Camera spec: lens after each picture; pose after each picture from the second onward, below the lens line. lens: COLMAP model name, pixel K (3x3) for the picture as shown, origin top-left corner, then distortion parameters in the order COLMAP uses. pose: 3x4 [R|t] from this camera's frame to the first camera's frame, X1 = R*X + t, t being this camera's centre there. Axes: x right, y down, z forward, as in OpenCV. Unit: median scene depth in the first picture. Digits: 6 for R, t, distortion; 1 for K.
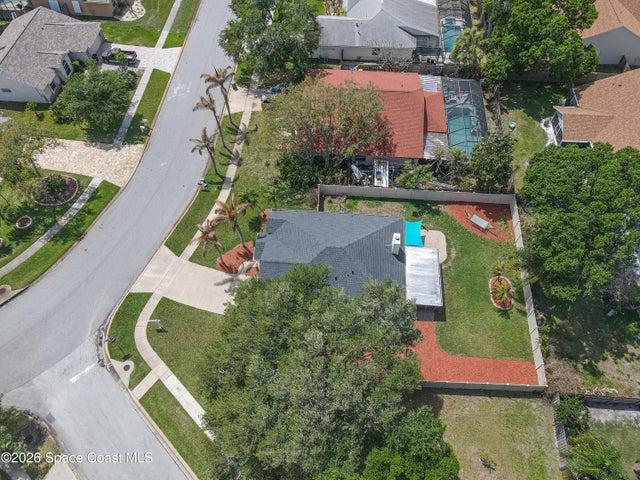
lens RADIAL K [[467.5, 0, 319.5], [0, 467.5, 238.1], [0, 0, 1]] dist [0.006256, 0.013604]
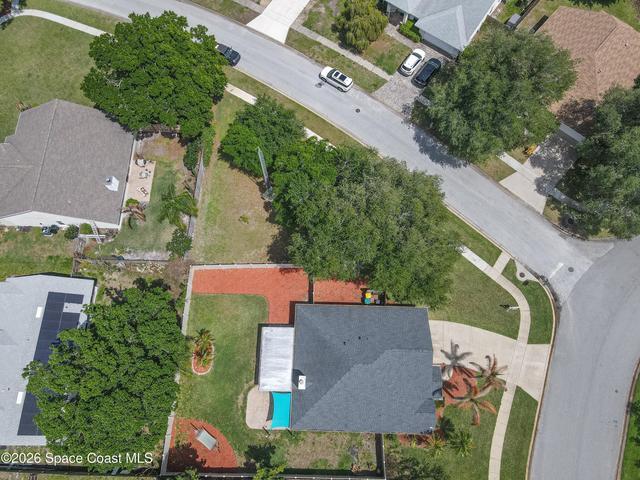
lens RADIAL K [[467.5, 0, 319.5], [0, 467.5, 238.1], [0, 0, 1]] dist [0.006256, 0.013604]
pose [[-0.998585, 0.053162, 0.001290, 0.097430], [-0.031494, -0.610789, 0.791167, -0.536042], [0.042848, 0.790007, 0.611599, 0.129490]]
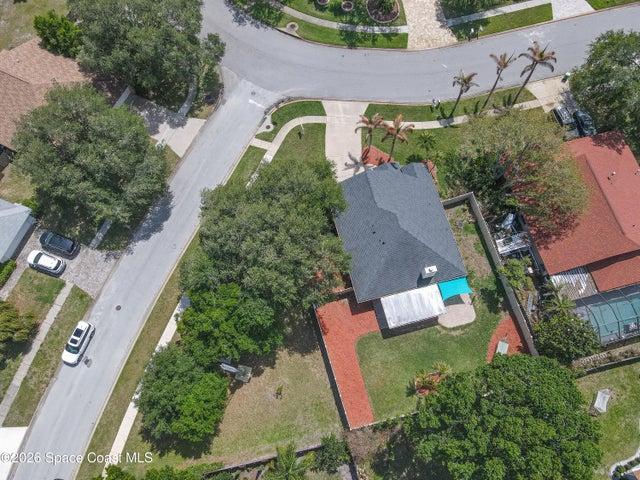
lens RADIAL K [[467.5, 0, 319.5], [0, 467.5, 238.1], [0, 0, 1]] dist [0.006256, 0.013604]
pose [[0.322949, 0.896092, -0.304503, 0.308668], [-0.785565, 0.433244, 0.441800, -0.272797], [0.527818, 0.096527, 0.843854, -0.052801]]
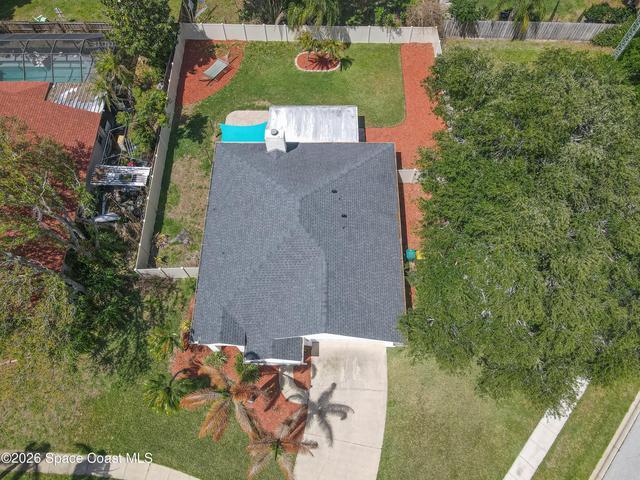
lens RADIAL K [[467.5, 0, 319.5], [0, 467.5, 238.1], [0, 0, 1]] dist [0.006256, 0.013604]
pose [[-0.064840, -0.902560, 0.425653, -0.226864], [0.842304, 0.179223, 0.508334, -0.227769], [-0.535089, 0.391489, 0.748609, 0.467017]]
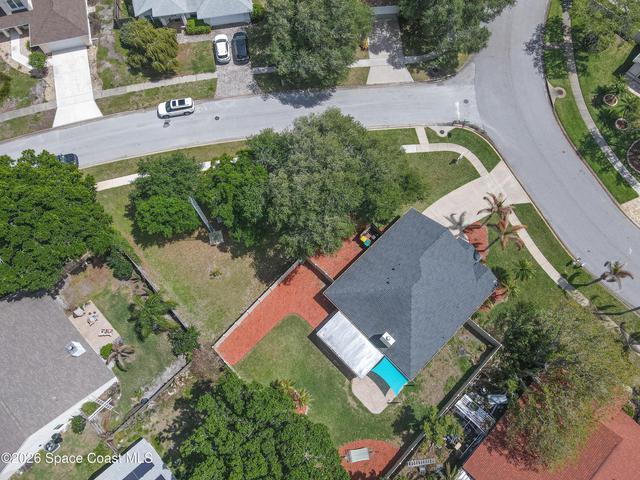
lens RADIAL K [[467.5, 0, 319.5], [0, 467.5, 238.1], [0, 0, 1]] dist [0.006256, 0.013604]
pose [[-0.656628, 0.718497, -0.229351, 0.301746], [-0.620854, -0.342267, 0.705261, -0.483731], [0.428228, 0.605488, 0.670824, 0.112789]]
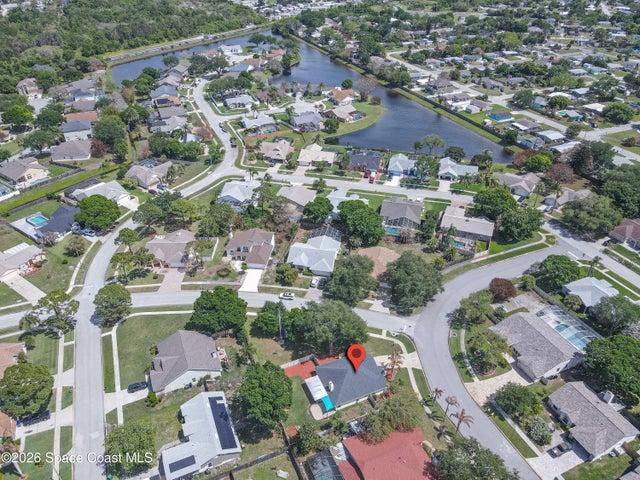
lens RADIAL K [[467.5, 0, 319.5], [0, 467.5, 238.1], [0, 0, 1]] dist [0.006256, 0.013604]
pose [[-0.886047, 0.267337, -0.378749, 0.826864], [-0.378656, 0.054019, 0.923960, -1.990032], [0.267468, 0.962088, 0.053365, 0.119953]]
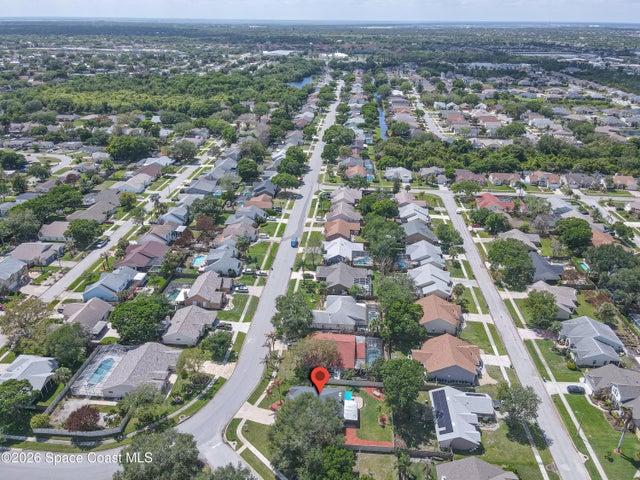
lens RADIAL K [[467.5, 0, 319.5], [0, 467.5, 238.1], [0, 0, 1]] dist [0.006256, 0.013604]
pose [[0.999831, 0.018104, 0.003267, 0.021284], [-0.013754, 0.853599, -0.520749, 0.556307], [-0.012216, 0.520616, 0.853703, -1.527602]]
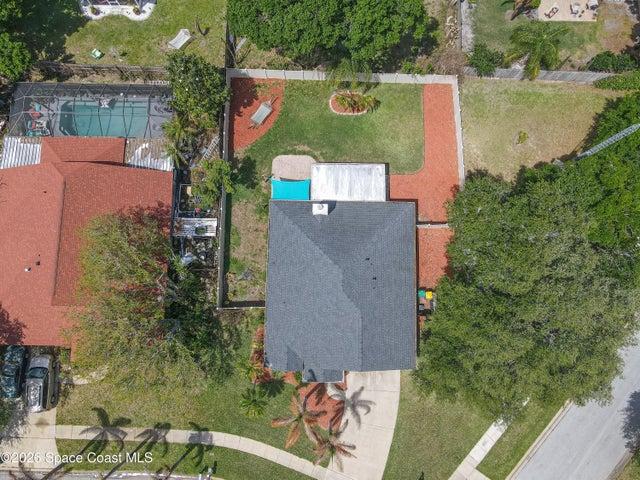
lens RADIAL K [[467.5, 0, 319.5], [0, 467.5, 238.1], [0, 0, 1]] dist [0.006256, 0.013604]
pose [[-0.060874, -0.986931, 0.149204, -0.012003], [0.839062, 0.030366, 0.543188, -0.402532], [-0.540620, 0.158258, 0.826247, 0.281978]]
